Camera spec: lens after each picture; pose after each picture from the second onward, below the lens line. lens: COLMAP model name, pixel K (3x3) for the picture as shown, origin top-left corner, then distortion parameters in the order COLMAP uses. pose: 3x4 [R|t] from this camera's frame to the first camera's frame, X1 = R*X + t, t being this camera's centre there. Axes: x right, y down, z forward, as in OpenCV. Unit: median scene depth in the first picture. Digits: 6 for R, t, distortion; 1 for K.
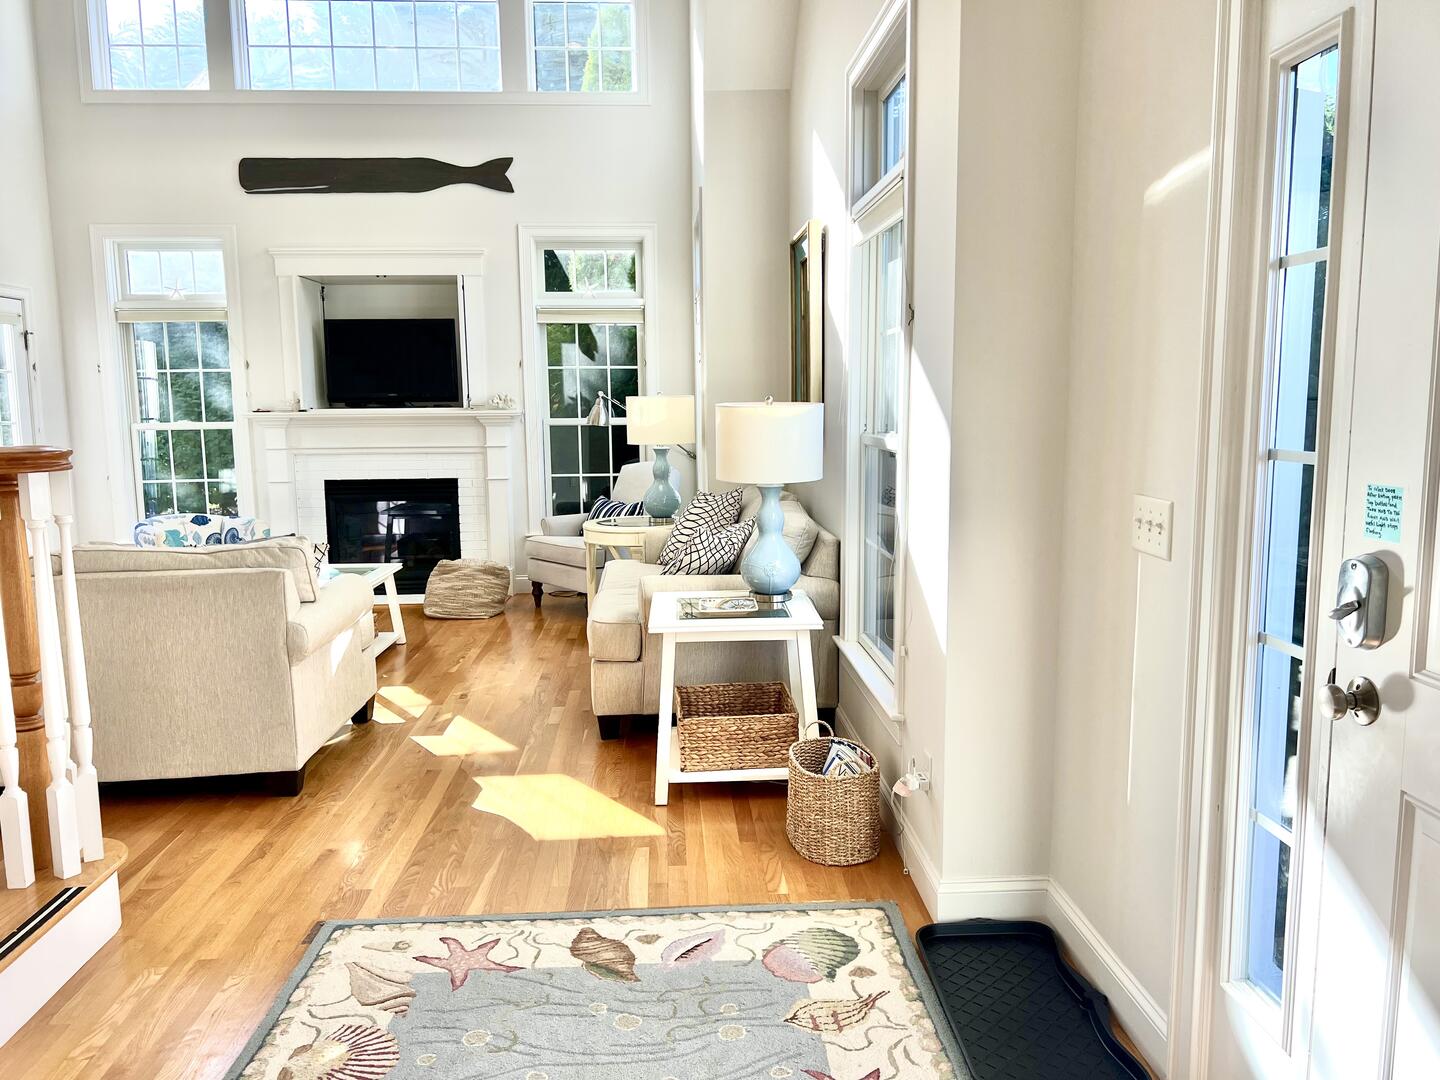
lens RADIAL K [[1082.9, 0, 722.4], [0, 1082.9, 544.0], [0, 0, 1]] dist [0.066765, -0.079097]
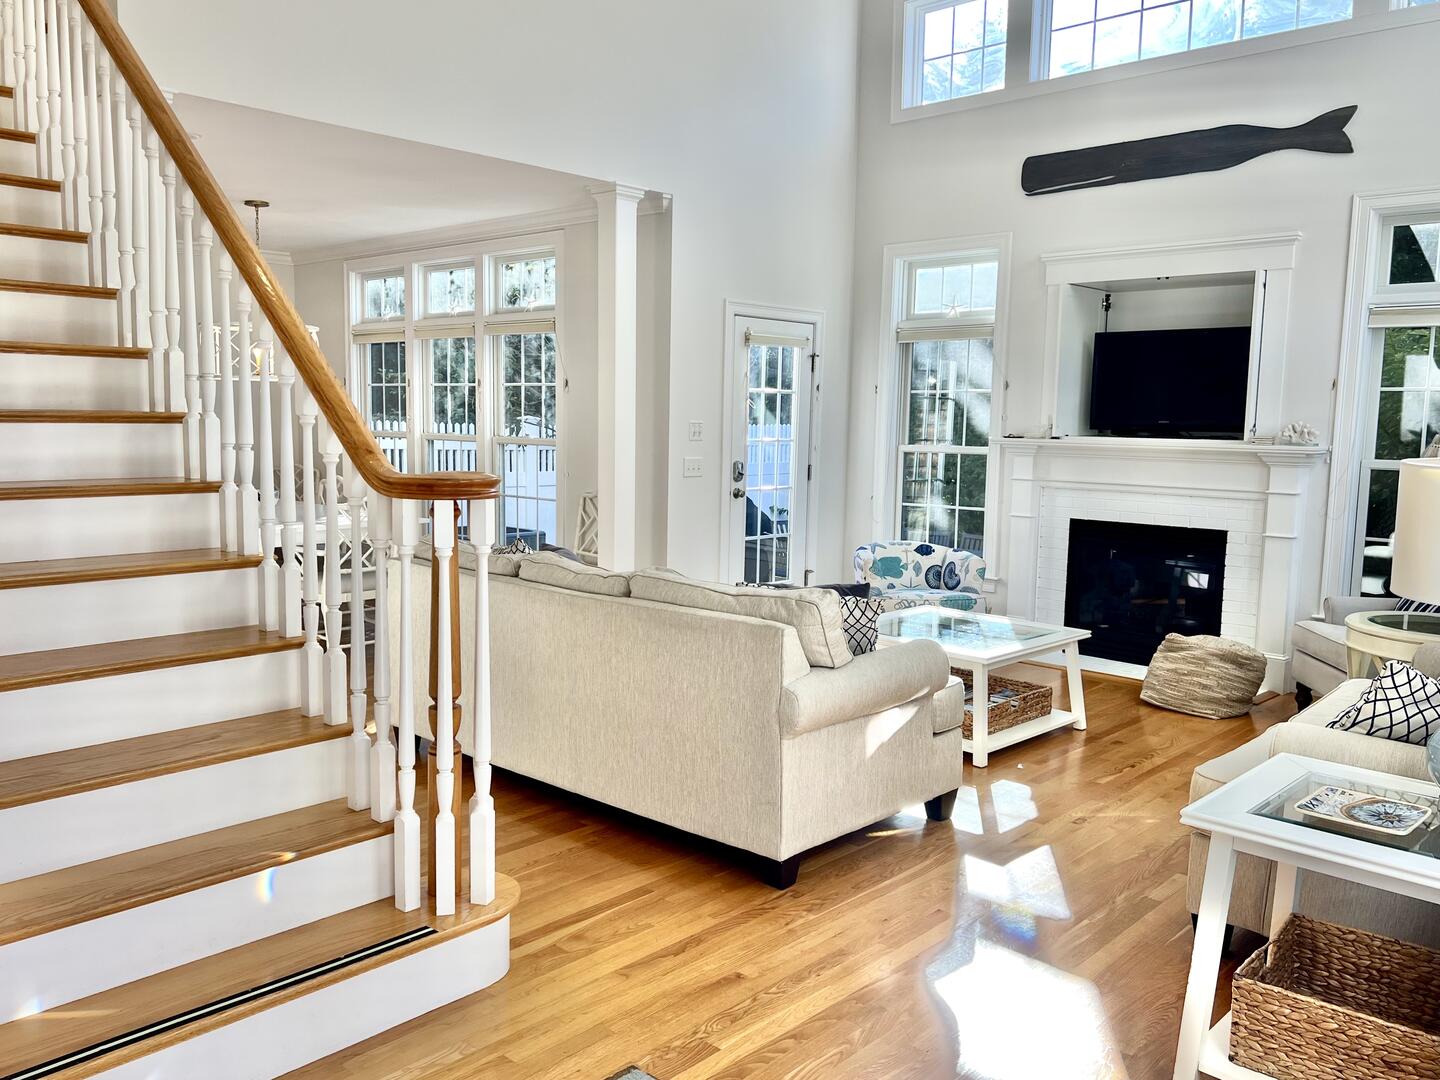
lens RADIAL K [[1155.8, 0, 687.9], [0, 1155.8, 542.7], [0, 0, 1]] dist [0.066849, -0.074752]
pose [[0.687667, 0.104667, -0.718442, 0.096525], [-0.122896, 0.992055, 0.026897, -0.028575], [0.715549, 0.069797, 0.695067, 0.153551]]
